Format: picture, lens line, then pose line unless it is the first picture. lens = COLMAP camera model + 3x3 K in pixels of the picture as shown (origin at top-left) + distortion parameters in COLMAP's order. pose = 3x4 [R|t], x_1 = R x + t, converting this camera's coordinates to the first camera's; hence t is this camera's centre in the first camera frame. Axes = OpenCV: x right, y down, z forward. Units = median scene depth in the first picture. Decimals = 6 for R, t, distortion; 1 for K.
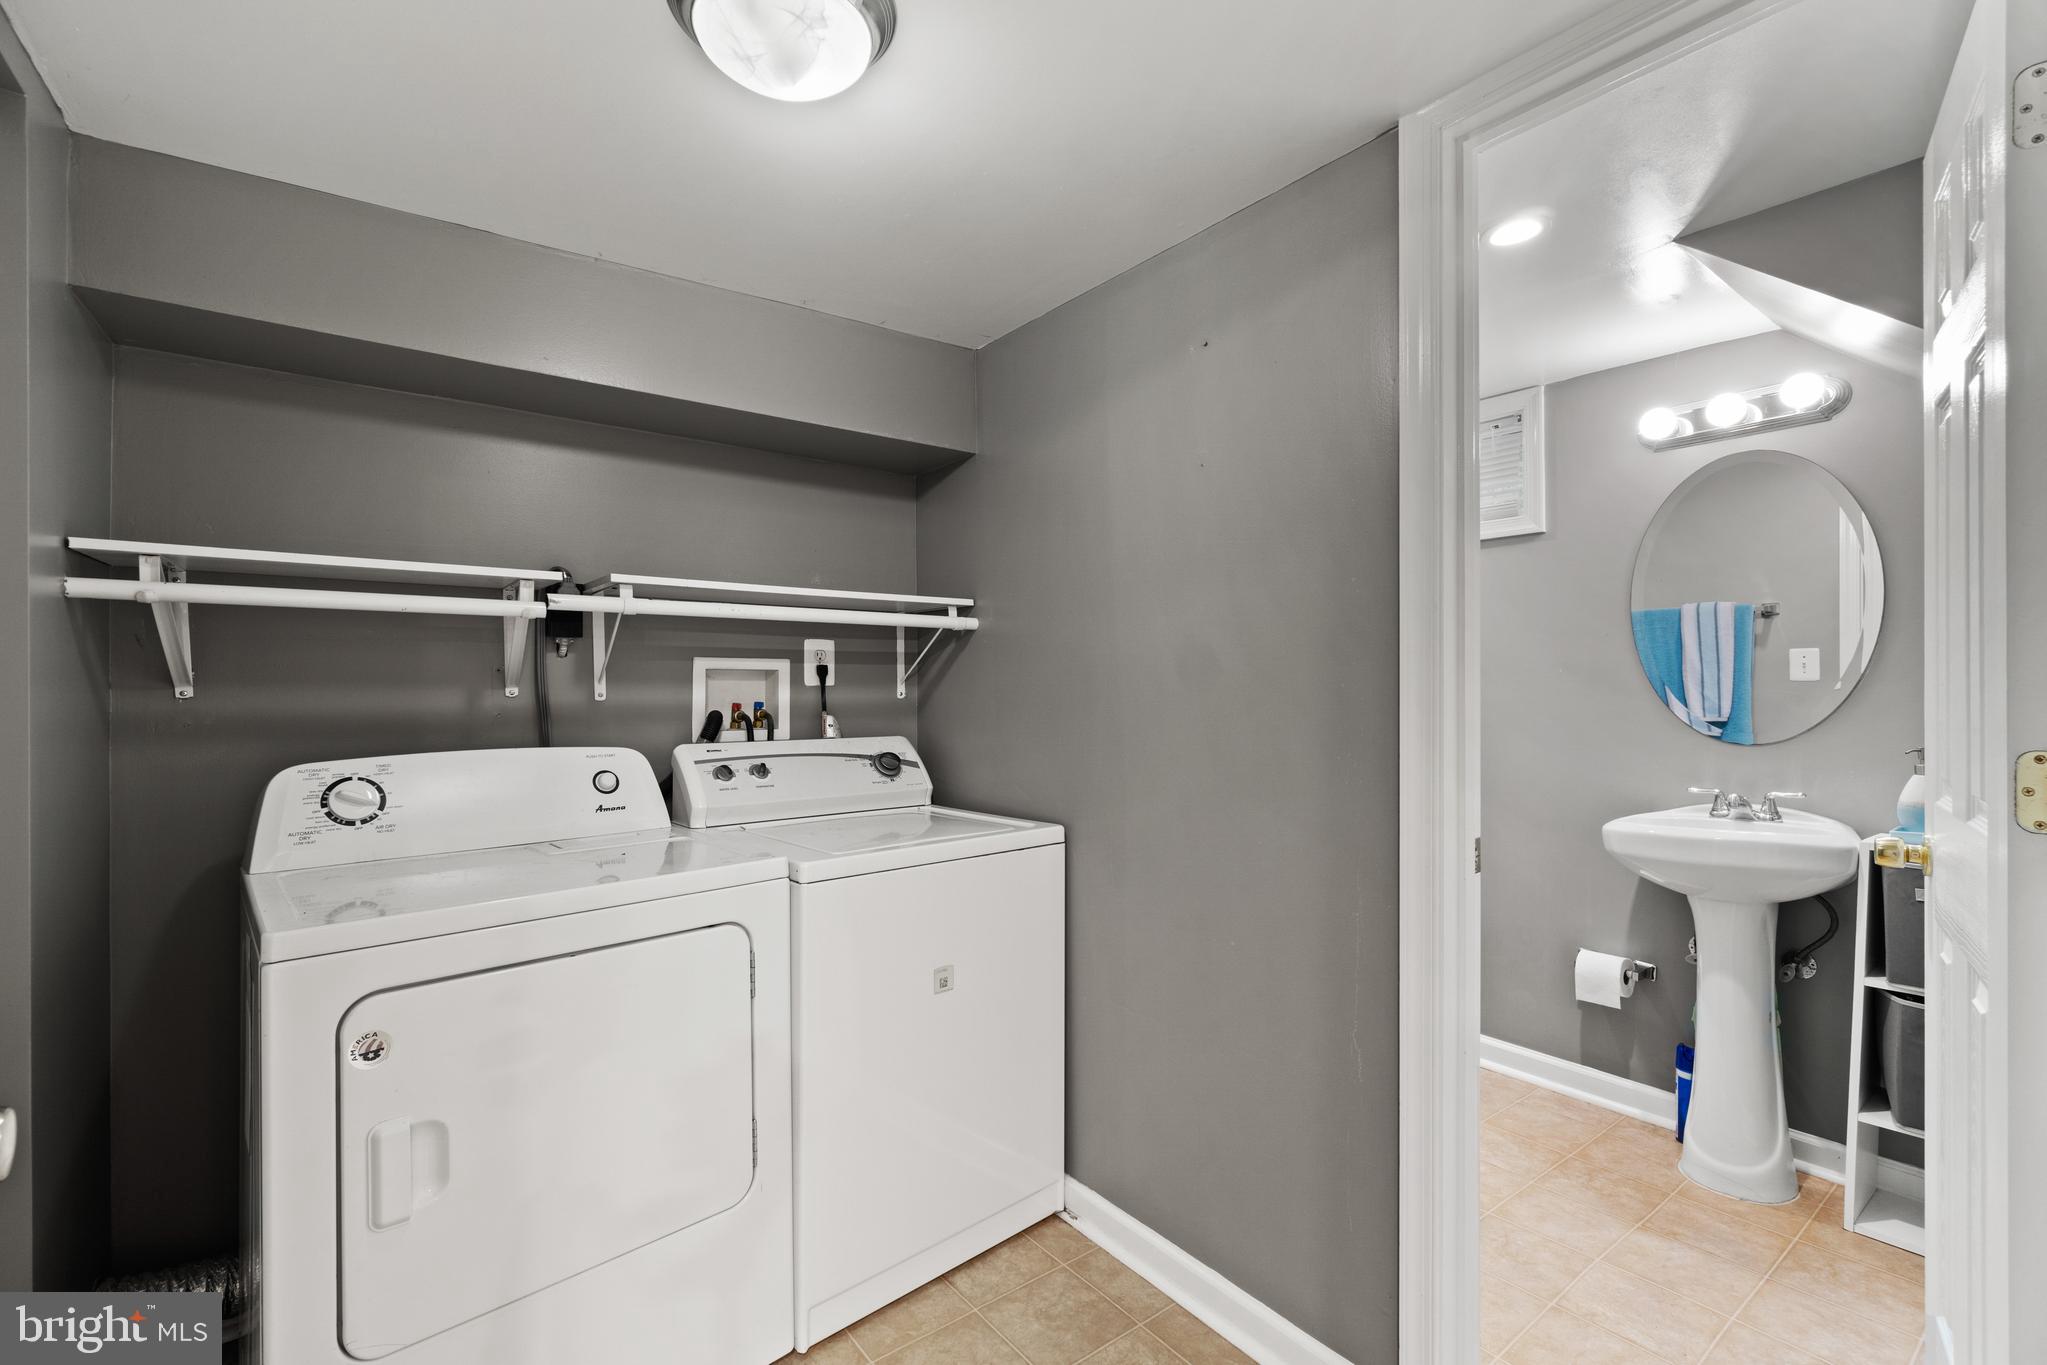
lens RADIAL K [[888.8, 0, 998.4], [0, 888.8, 687.7], [0, 0, 1]] dist [-0.001869, -0.000227]
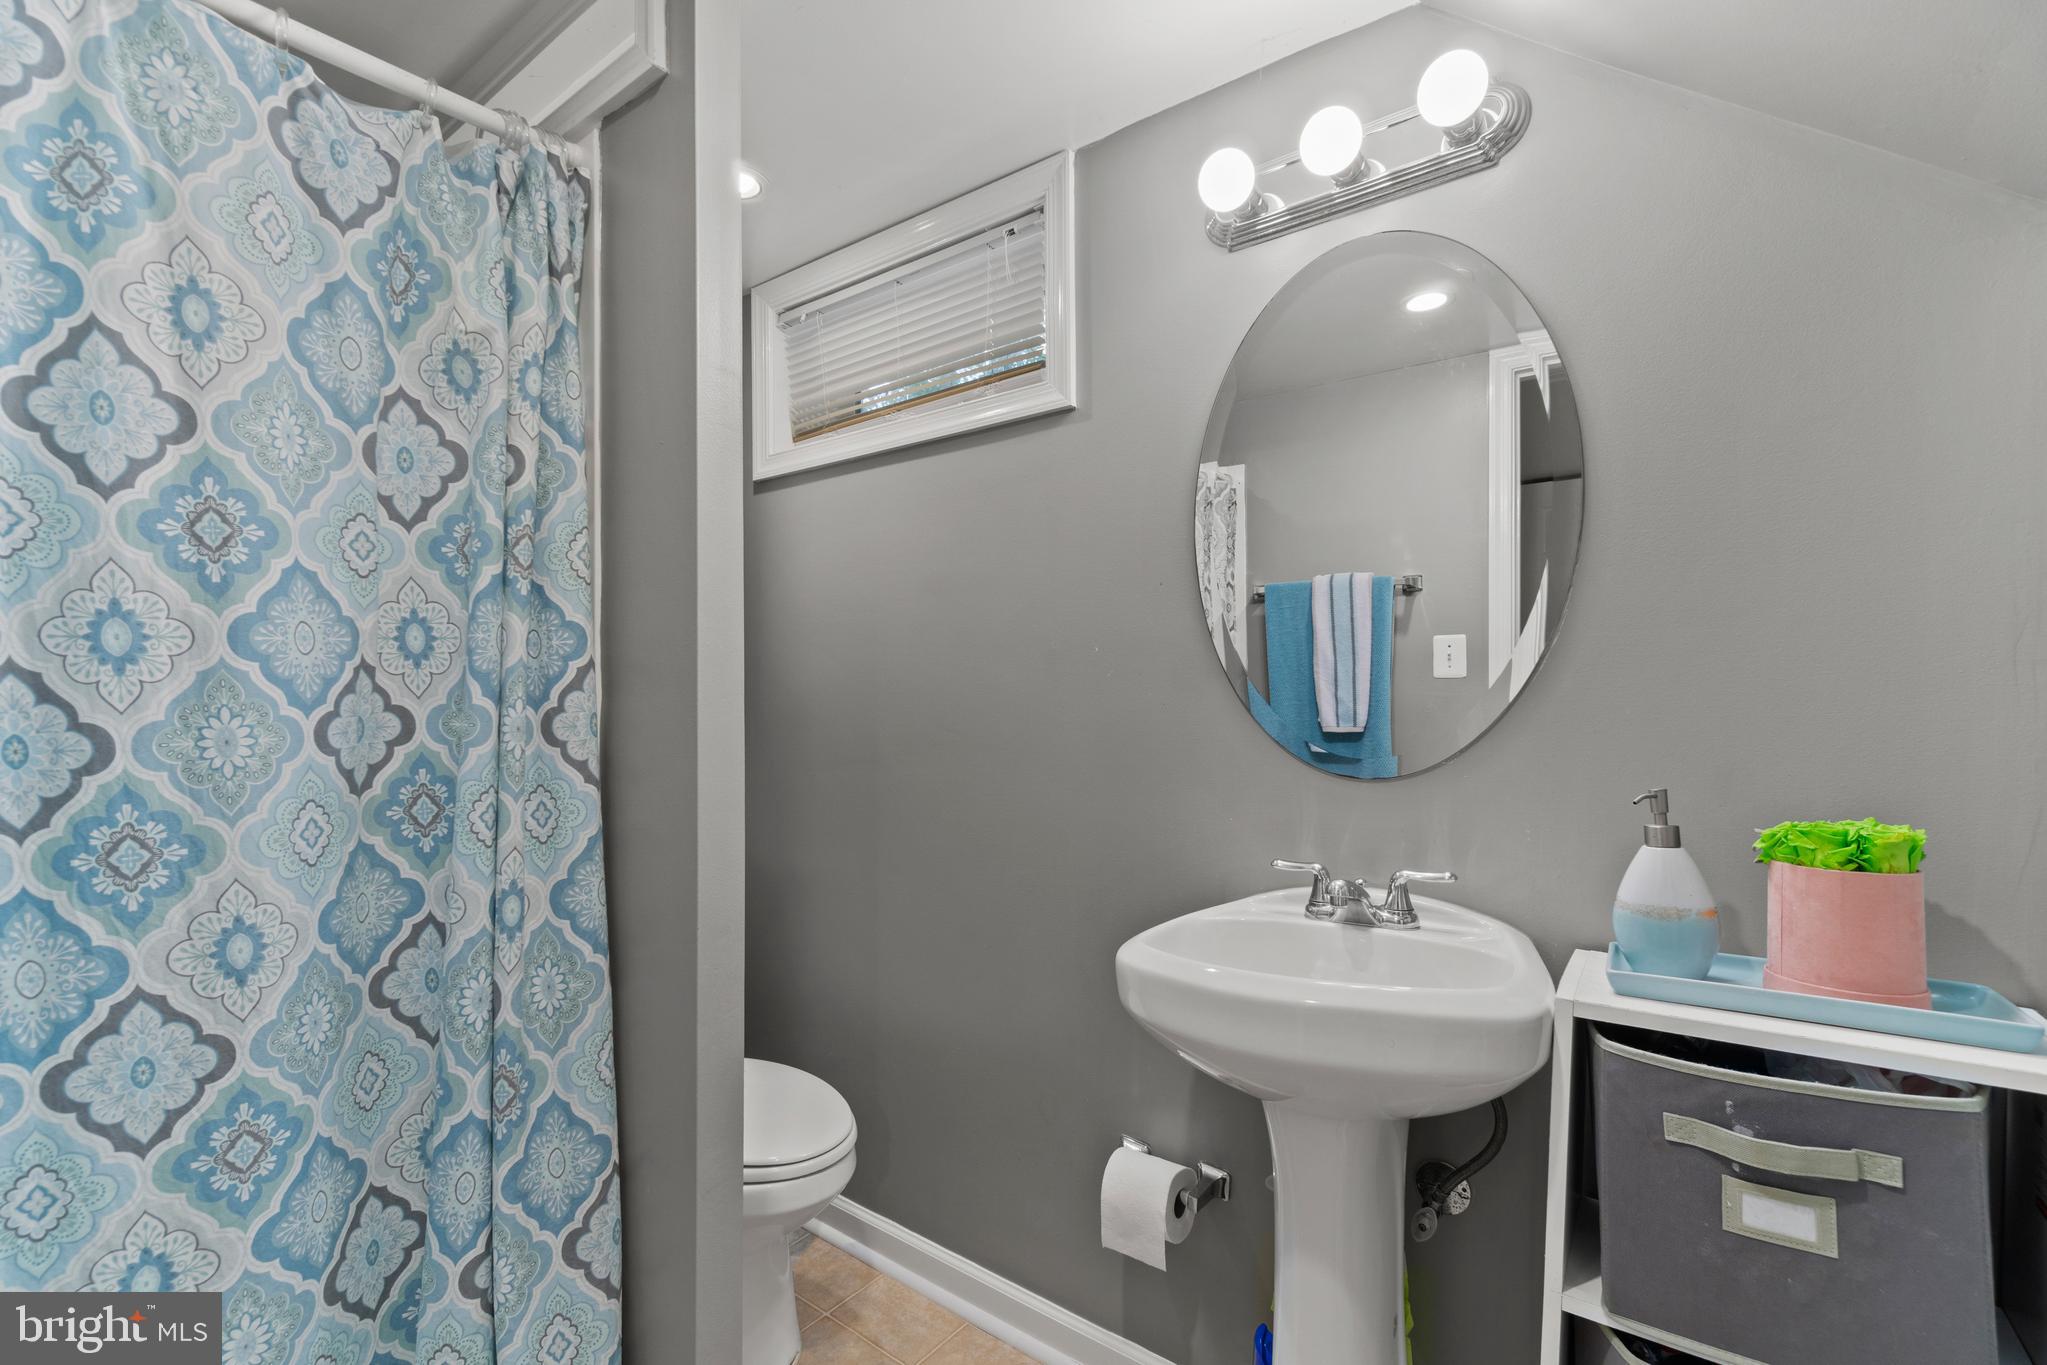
lens RADIAL K [[913.4, 0, 973.1], [0, 913.4, 701.8], [0, 0, 1]] dist [-0.014493, -0.000143]
pose [[0.966977, -0.001481, 0.254860, 0.446457], [0.001011, 0.999998, 0.001977, 0.015457], [-0.254863, -0.001654, 0.966976, 0.496953]]
